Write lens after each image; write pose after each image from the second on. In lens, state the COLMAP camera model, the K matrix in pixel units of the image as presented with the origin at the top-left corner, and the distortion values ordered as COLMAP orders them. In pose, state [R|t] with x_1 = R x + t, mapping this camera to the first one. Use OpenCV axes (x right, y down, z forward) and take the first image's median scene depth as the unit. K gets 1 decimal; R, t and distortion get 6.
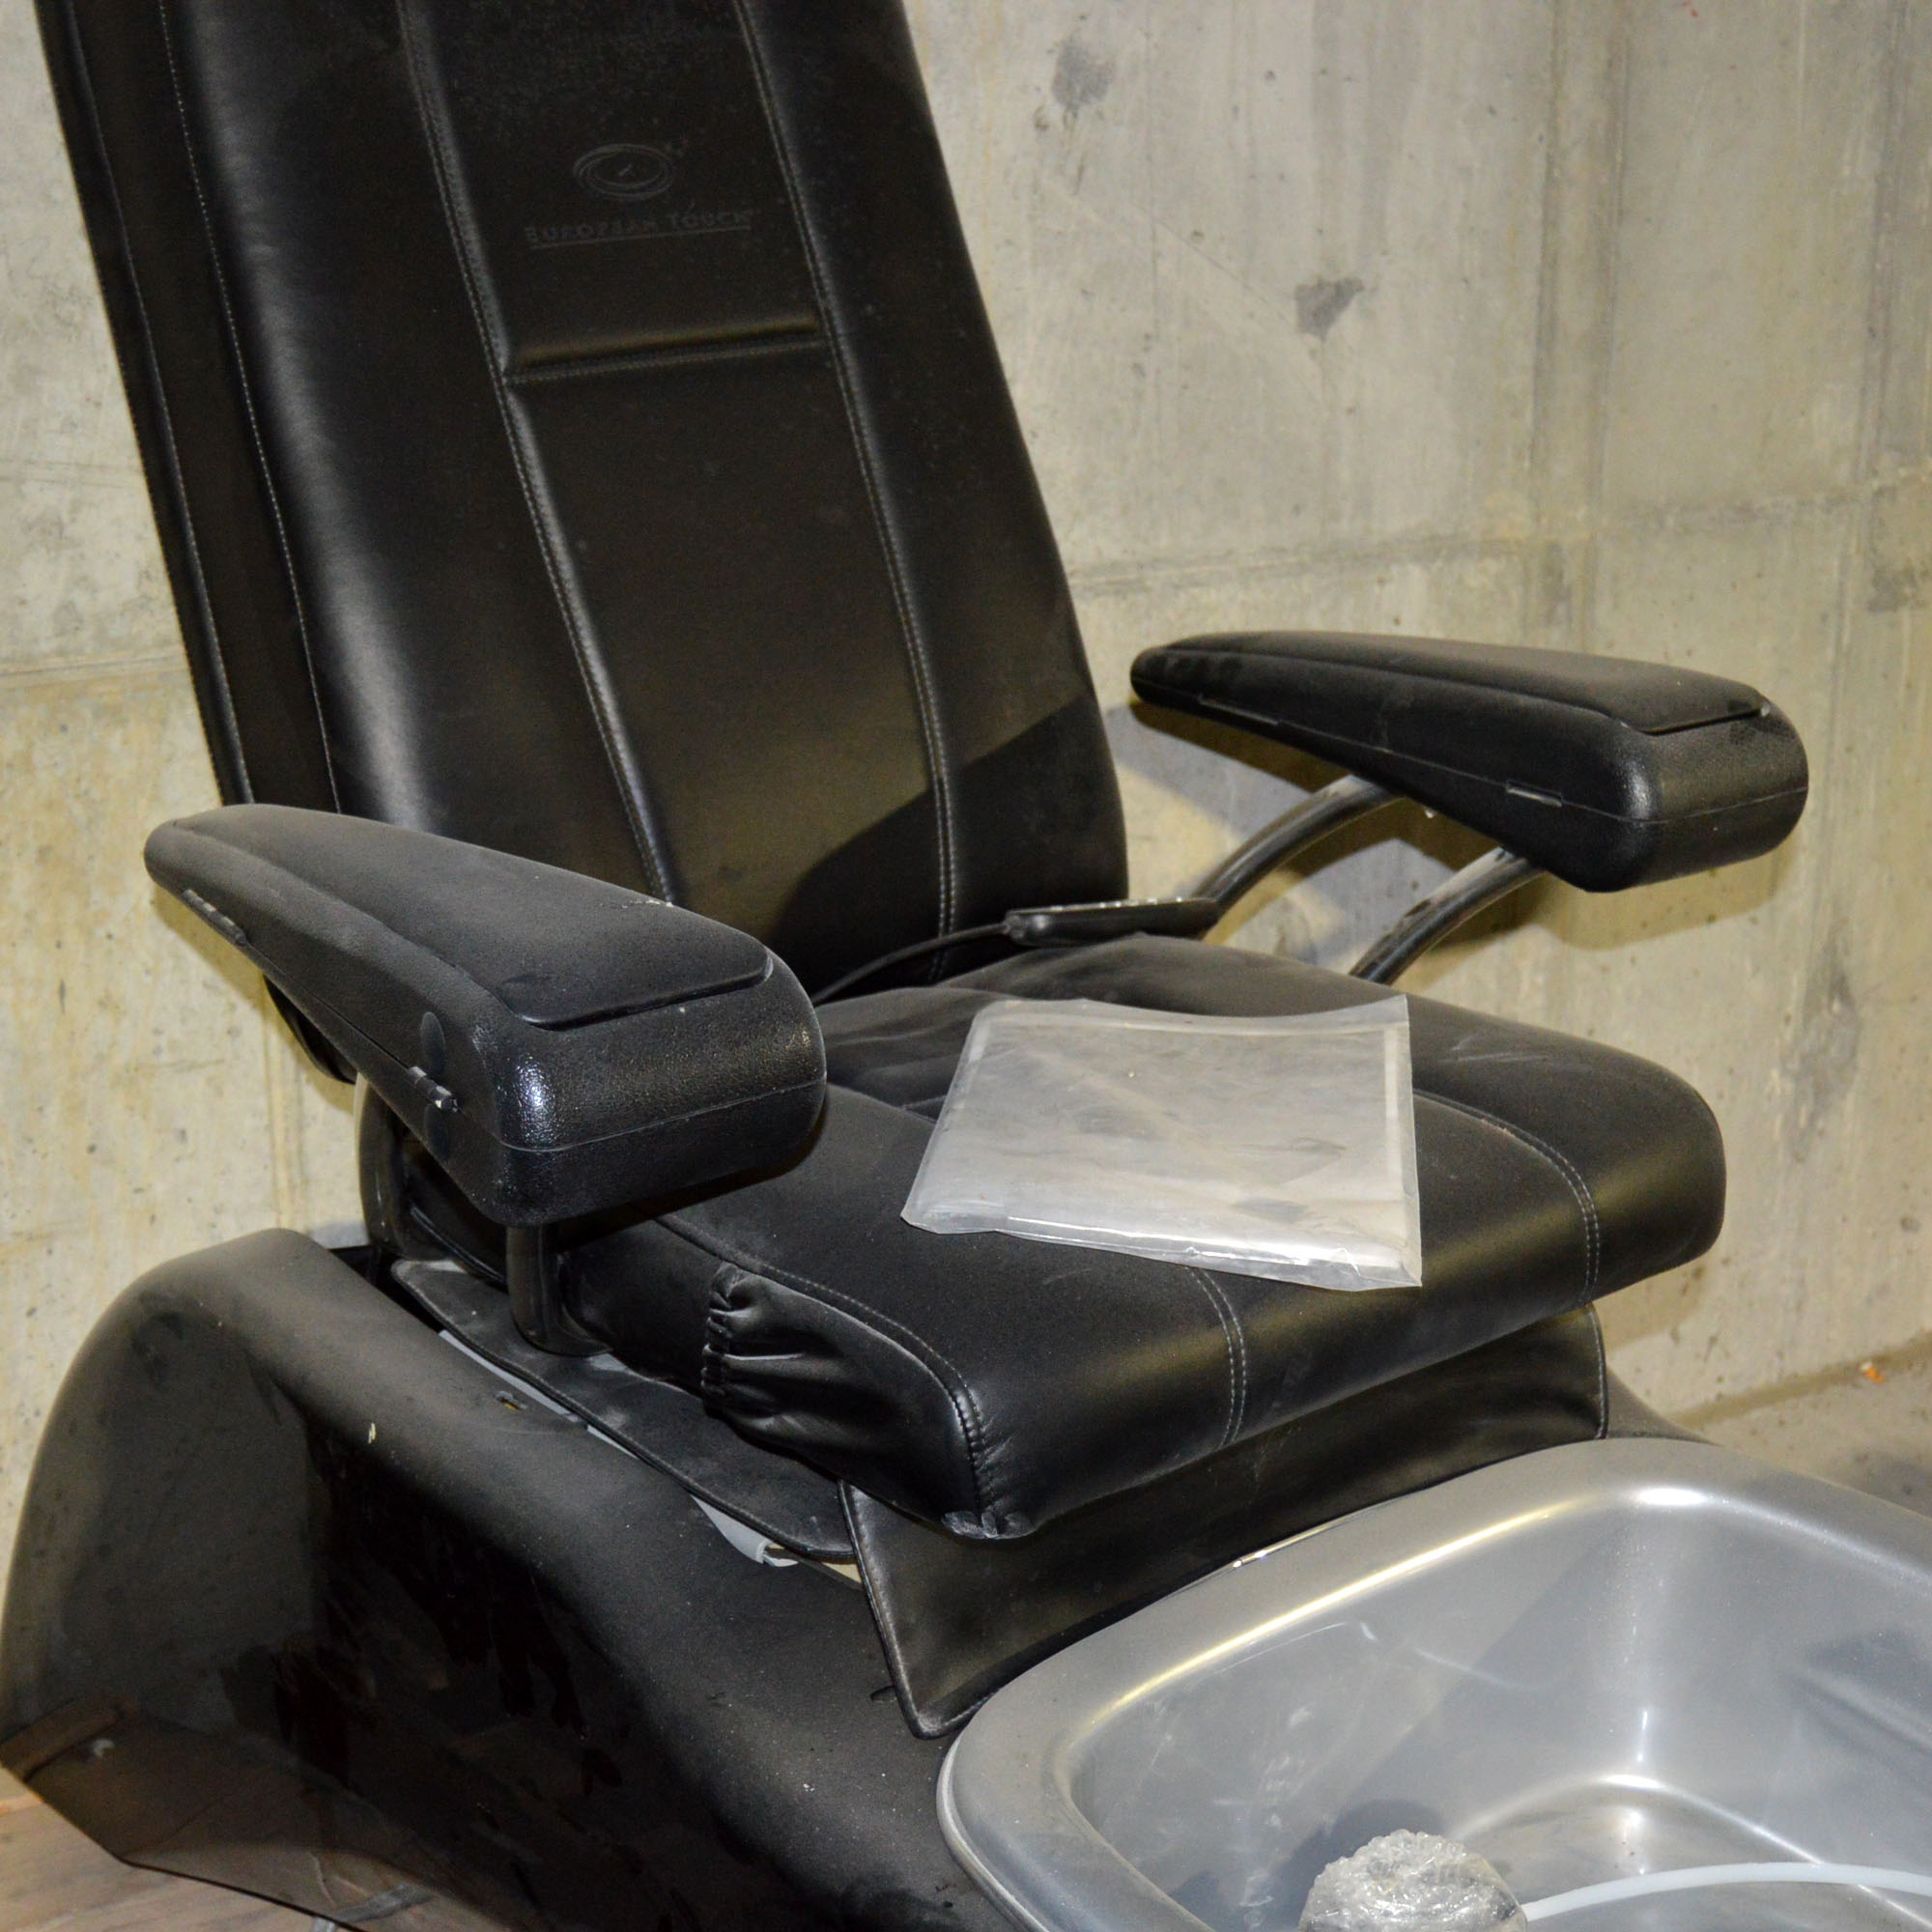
lens RADIAL K [[3079.2, 0, 1020.8], [0, 3079.2, 964.8], [0, 0, 1]] dist [-0.065047, 0.000000]
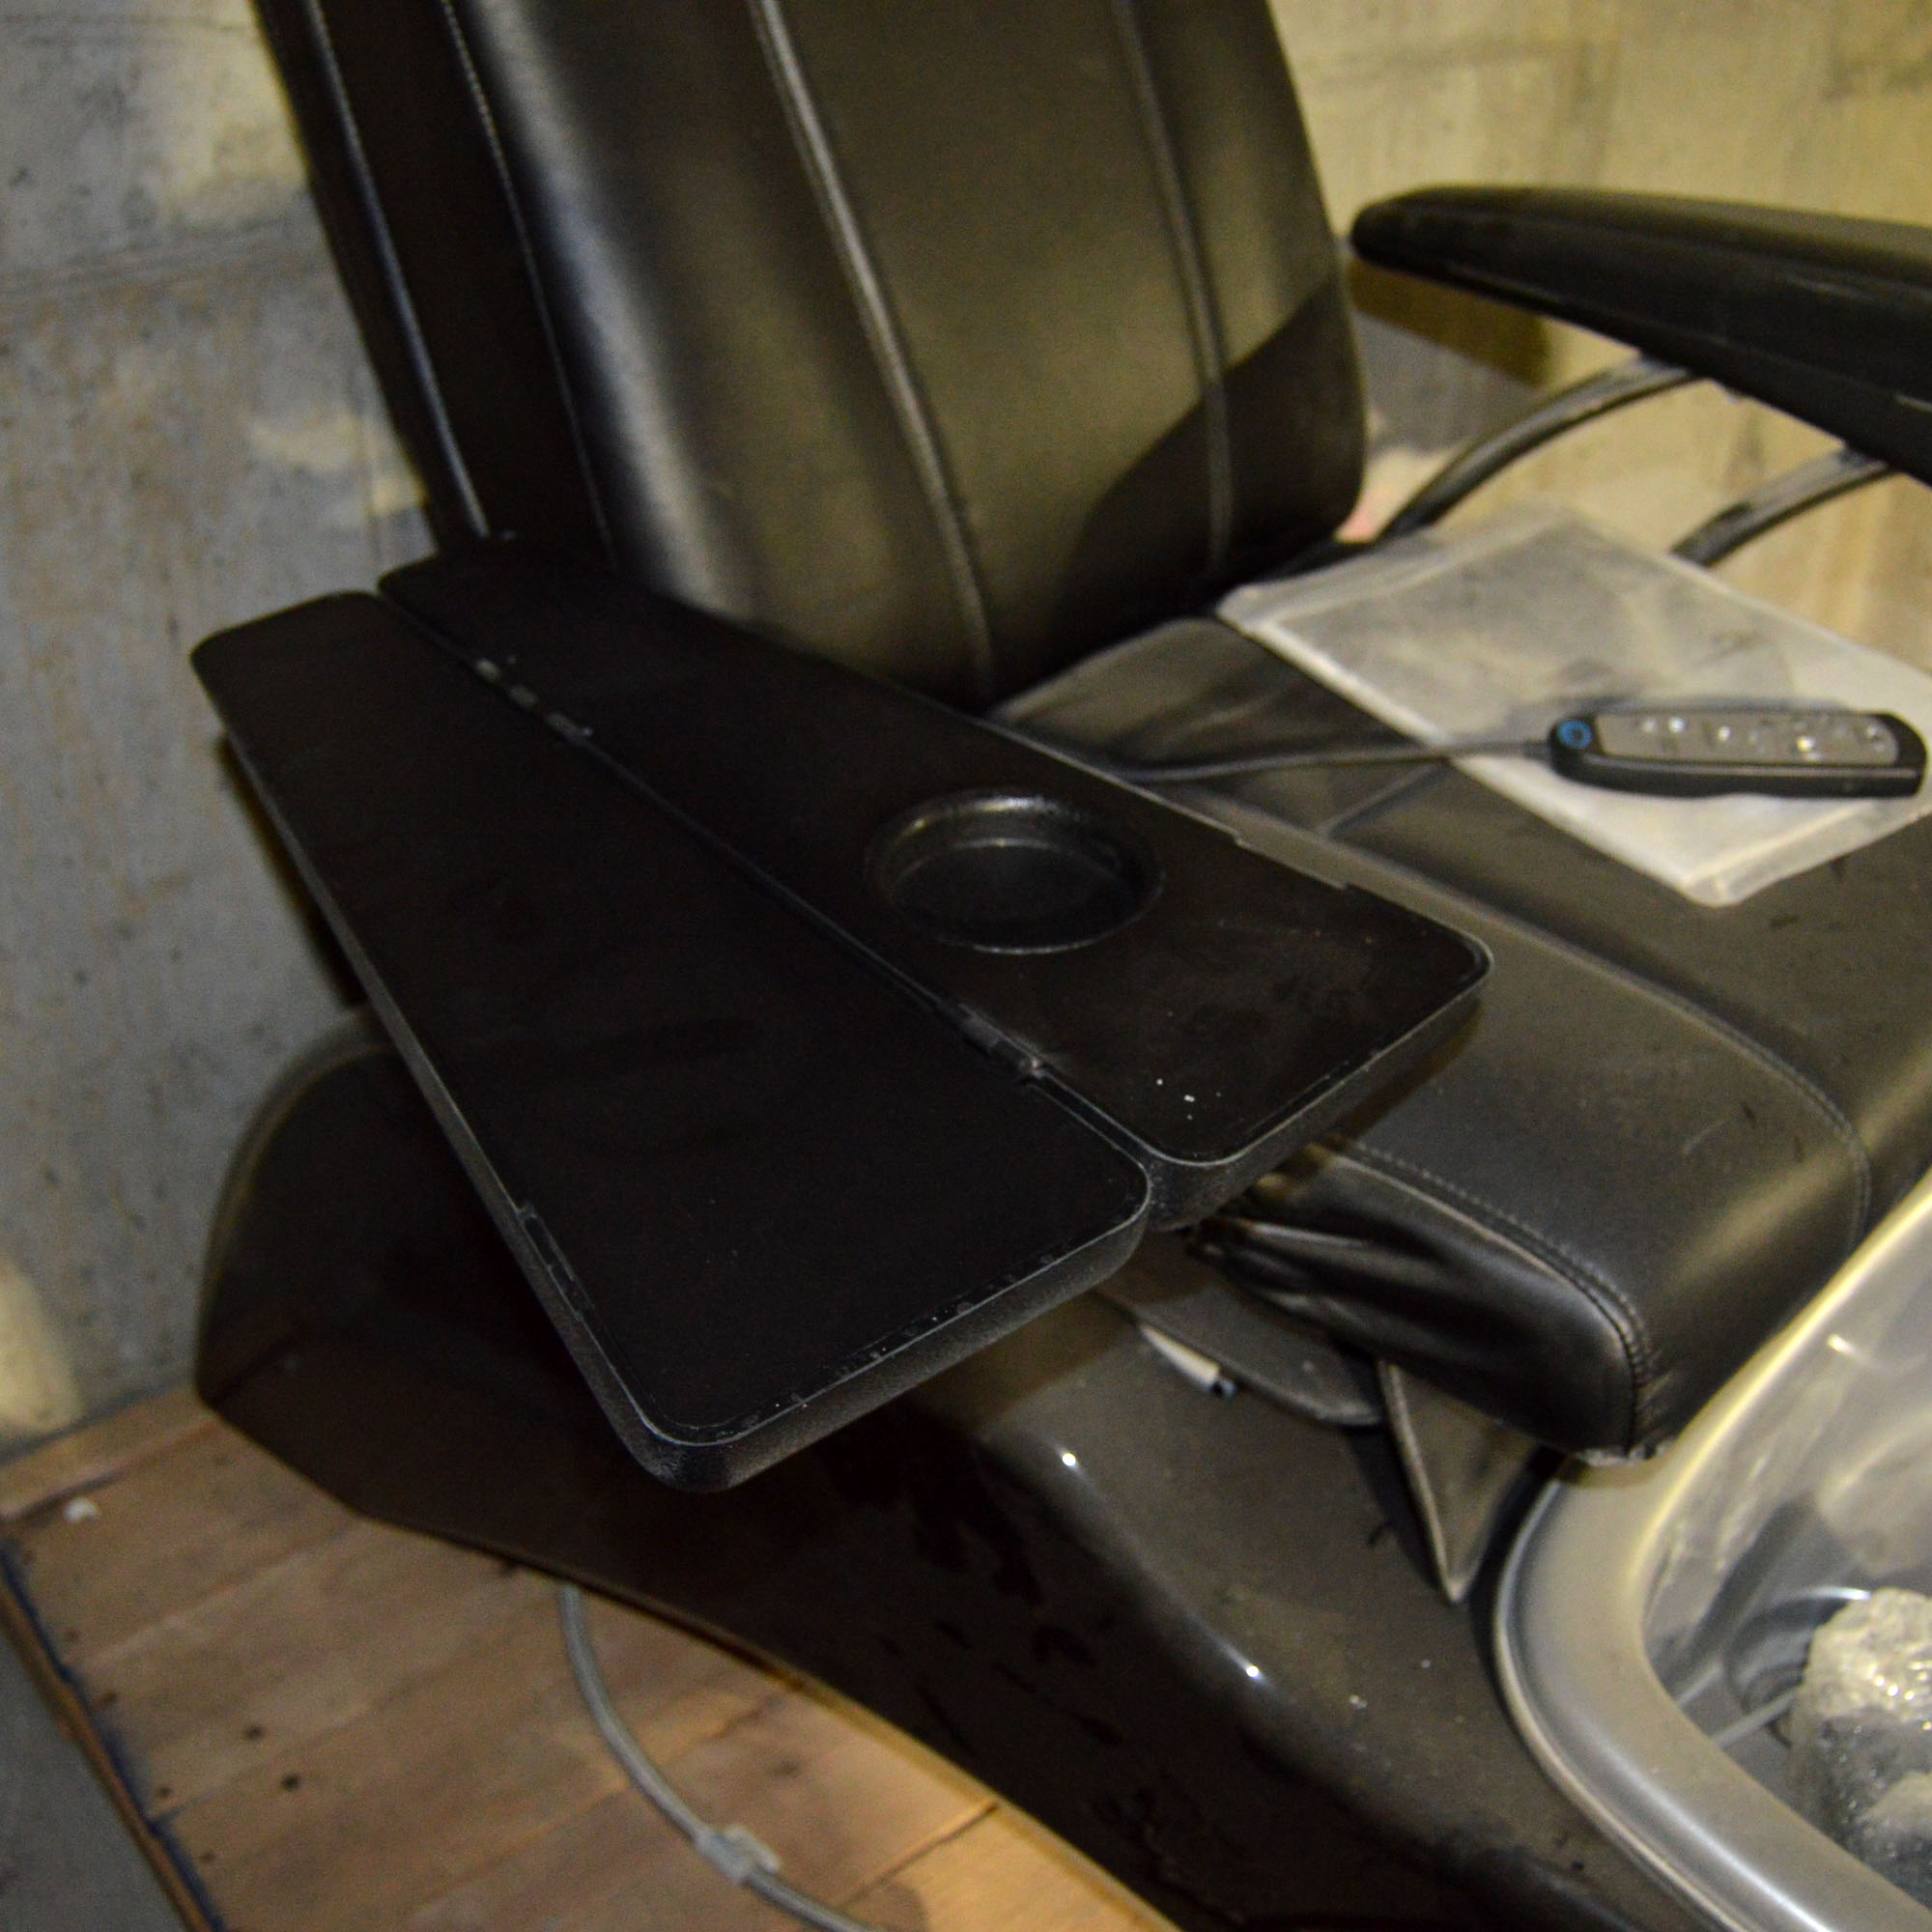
lens RADIAL K [[2252.9, 0, 973.1], [0, 2252.9, 952.2], [0, 0, 1]] dist [-0.075002, 0.000000]
pose [[0.992479, -0.064049, 0.104320, -0.133659], [0.032625, 0.959772, 0.278879, -0.065852], [-0.117986, -0.273378, 0.954643, 0.275090]]
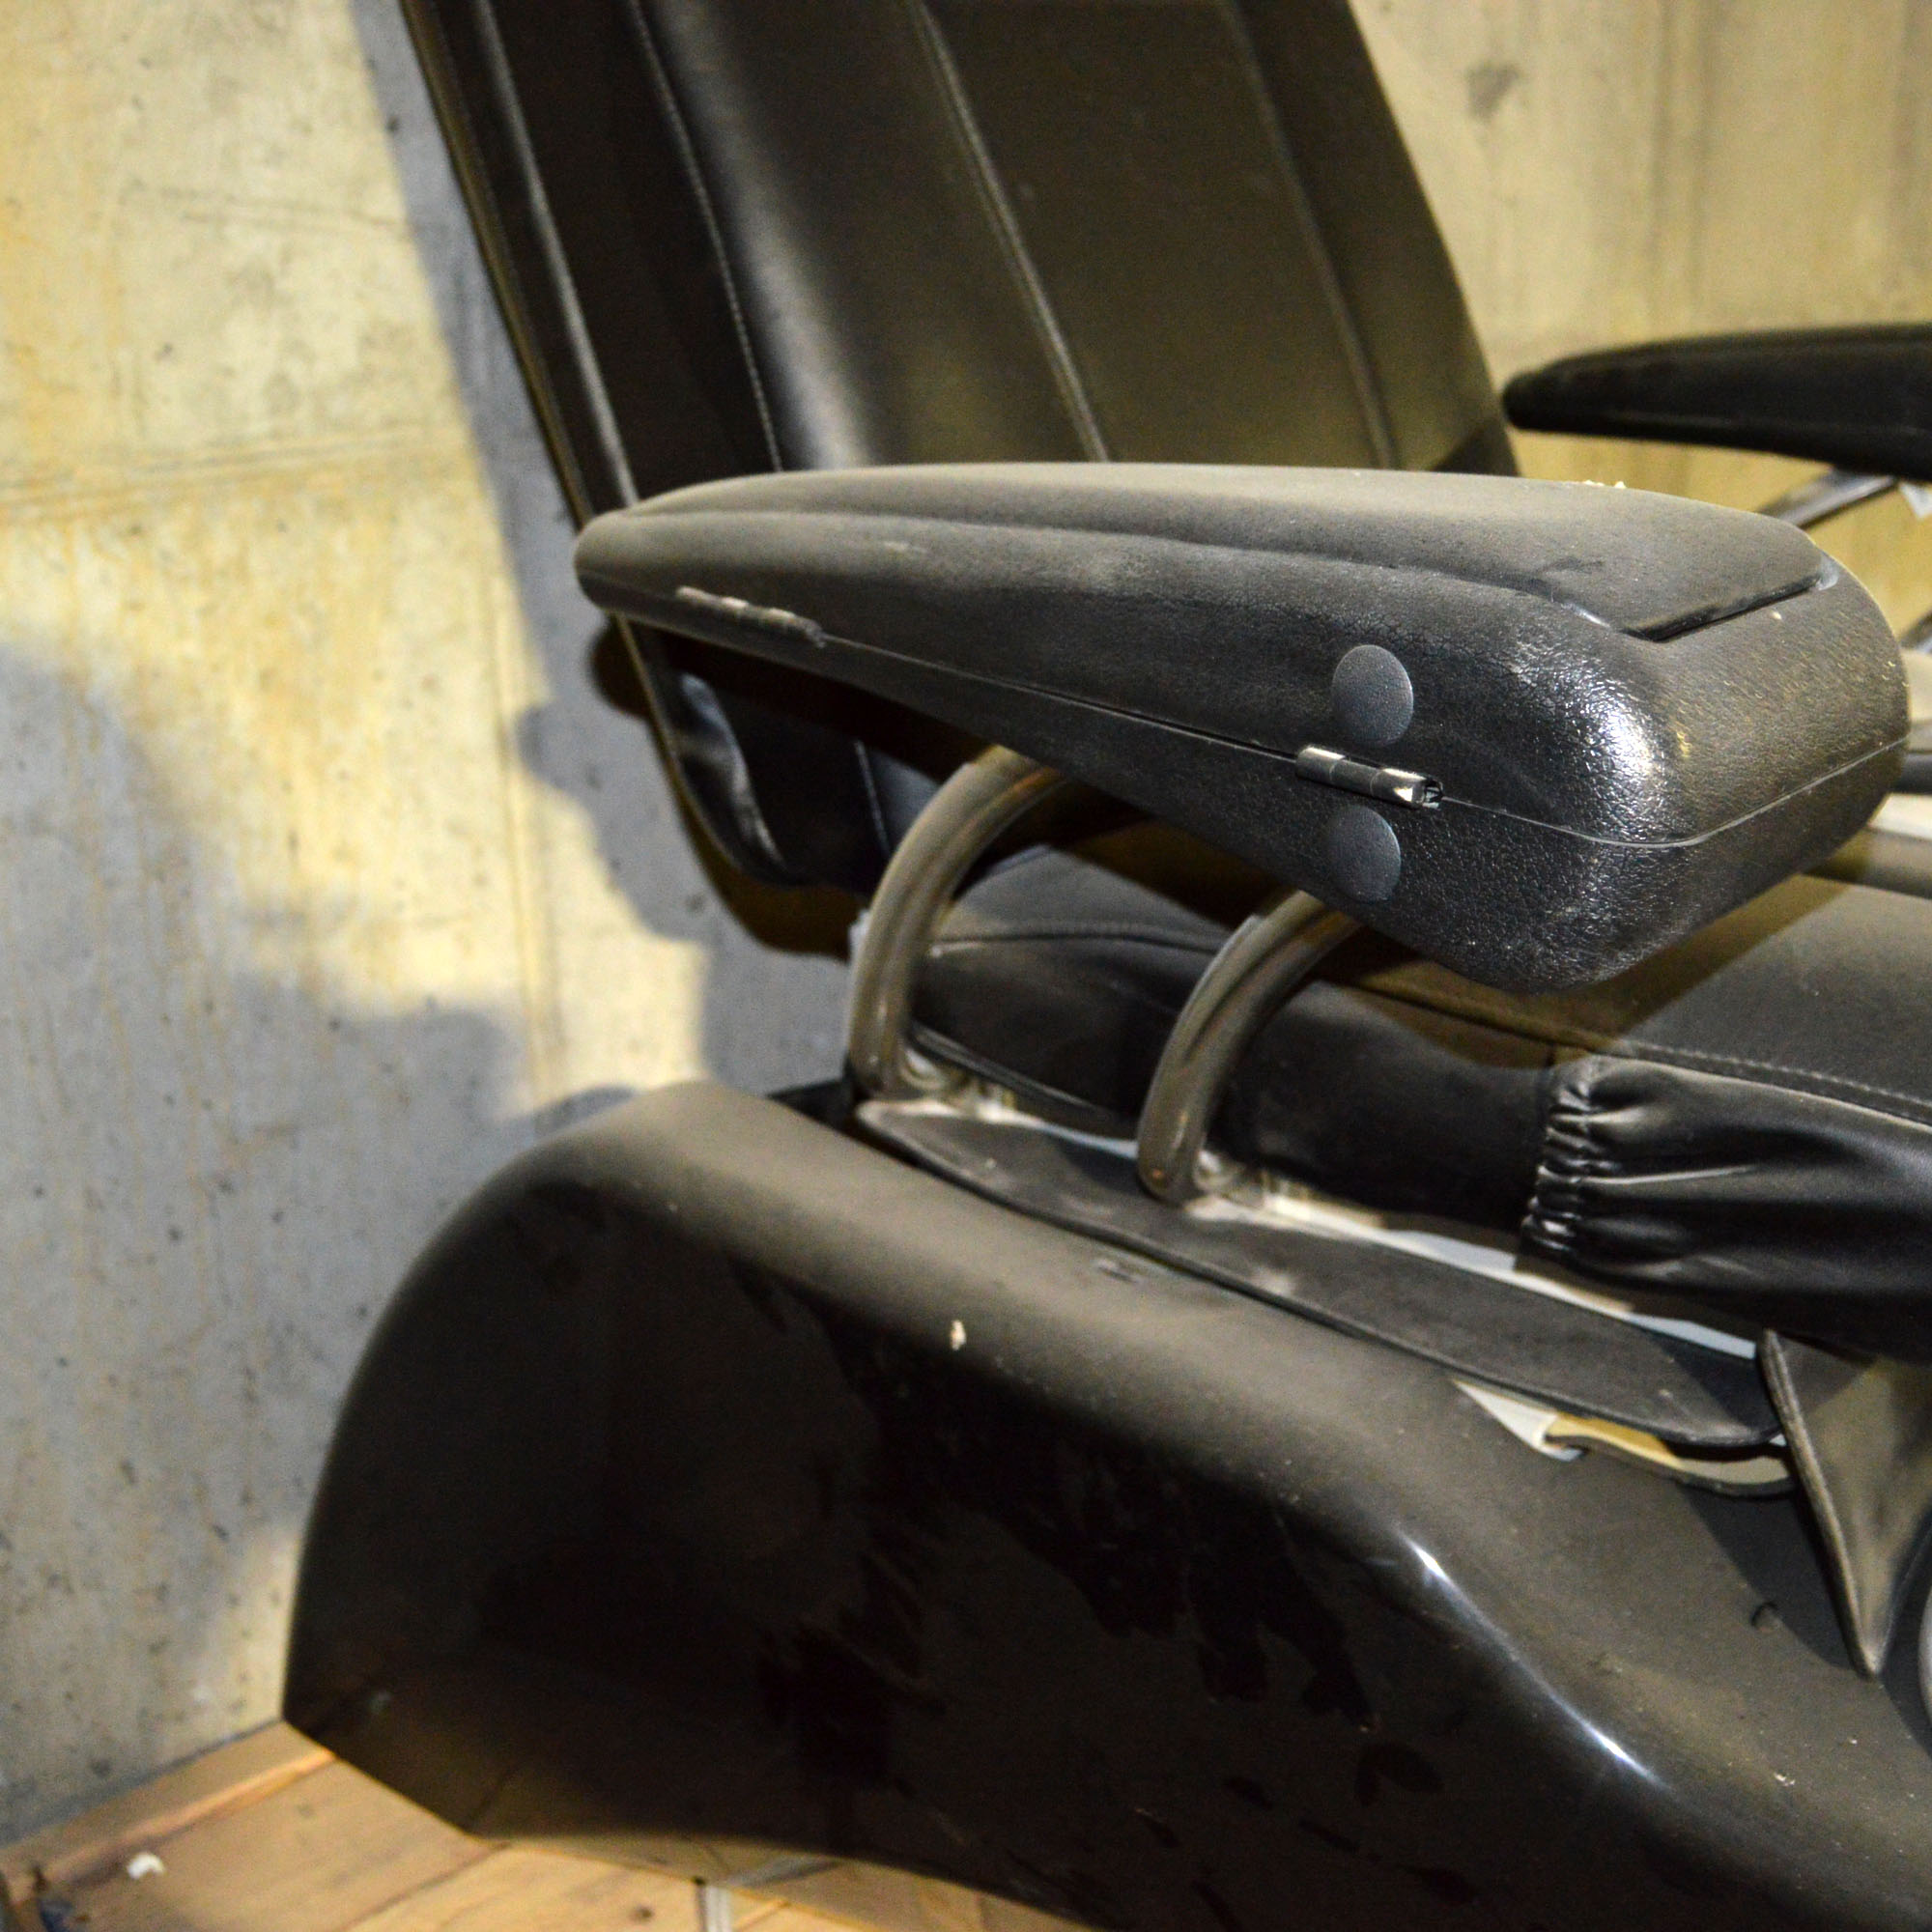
lens RADIAL K [[2252.9, 0, 997.8], [0, 2252.9, 964.1], [0, 0, 1]] dist [-0.075002, 0.000000]
pose [[0.989618, -0.076739, 0.121520, -0.171815], [0.072812, 0.996680, 0.036436, 0.030017], [-0.123913, -0.027210, 0.991920, 0.307667]]
